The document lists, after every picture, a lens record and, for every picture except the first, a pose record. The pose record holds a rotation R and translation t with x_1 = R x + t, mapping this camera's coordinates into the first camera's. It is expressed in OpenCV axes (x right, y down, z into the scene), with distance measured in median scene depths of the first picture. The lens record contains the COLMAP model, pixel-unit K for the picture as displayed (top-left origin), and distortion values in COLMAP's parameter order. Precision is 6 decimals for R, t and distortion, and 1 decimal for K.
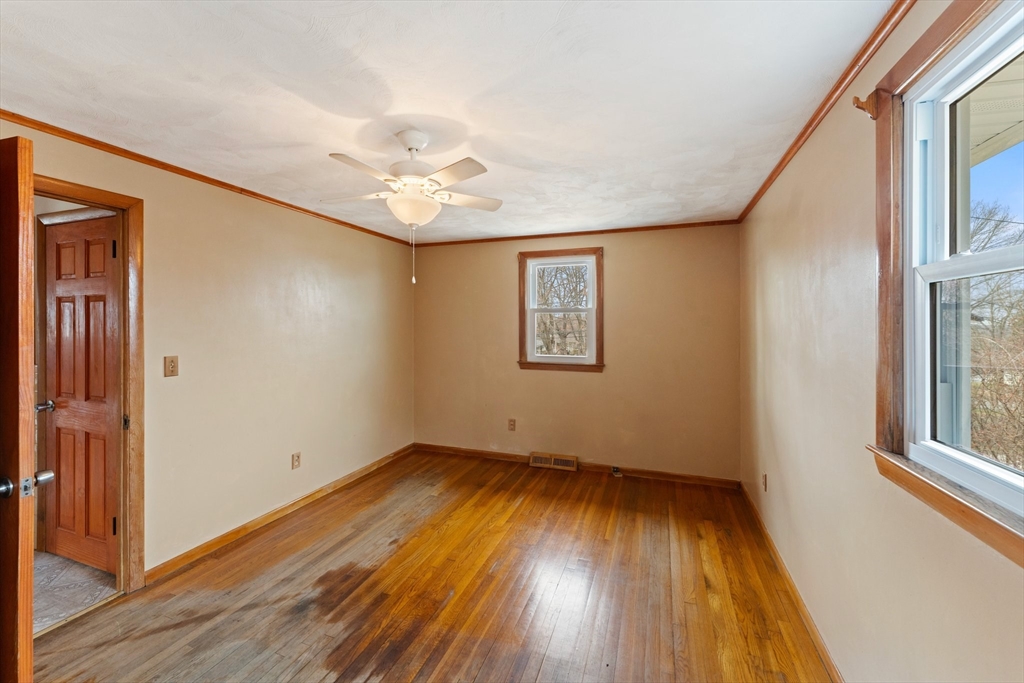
lens RADIAL K [[417.0, 0, 510.4], [0, 417.0, 327.2], [0, 0, 1]] dist [0.005006, 0.000451]
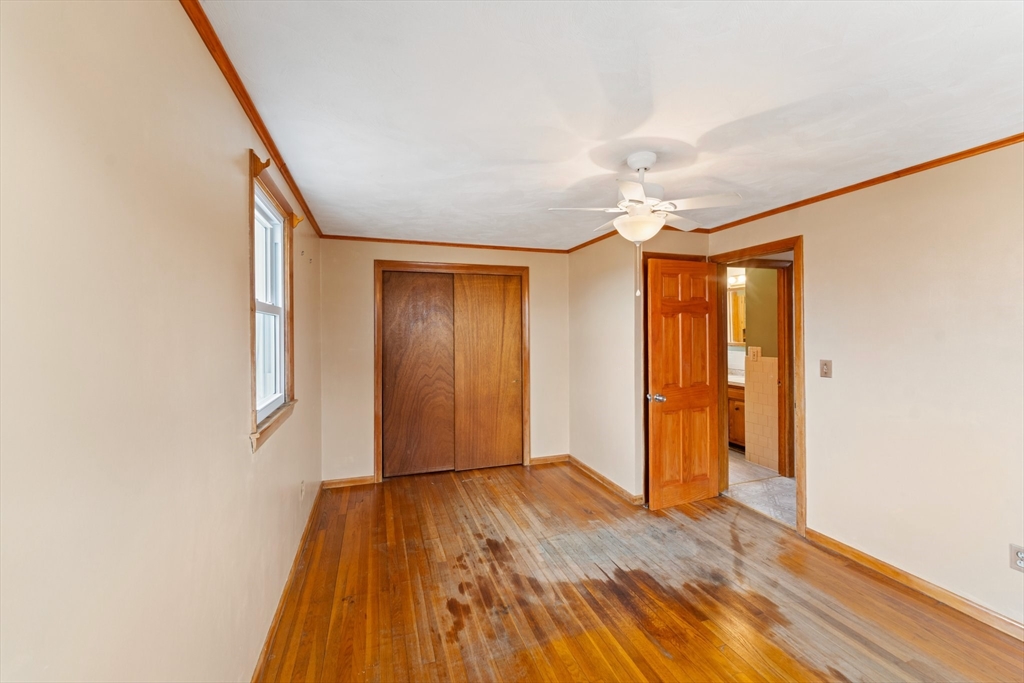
lens RADIAL K [[417.0, 0, 514.3], [0, 417.0, 336.6], [0, 0, 1]] dist [0.005006, 0.000451]
pose [[-0.789669, 0.006766, -0.613496, 0.633474], [0.002812, 0.999969, 0.007408, -0.006806], [0.613527, 0.004125, -0.789663, 1.529779]]
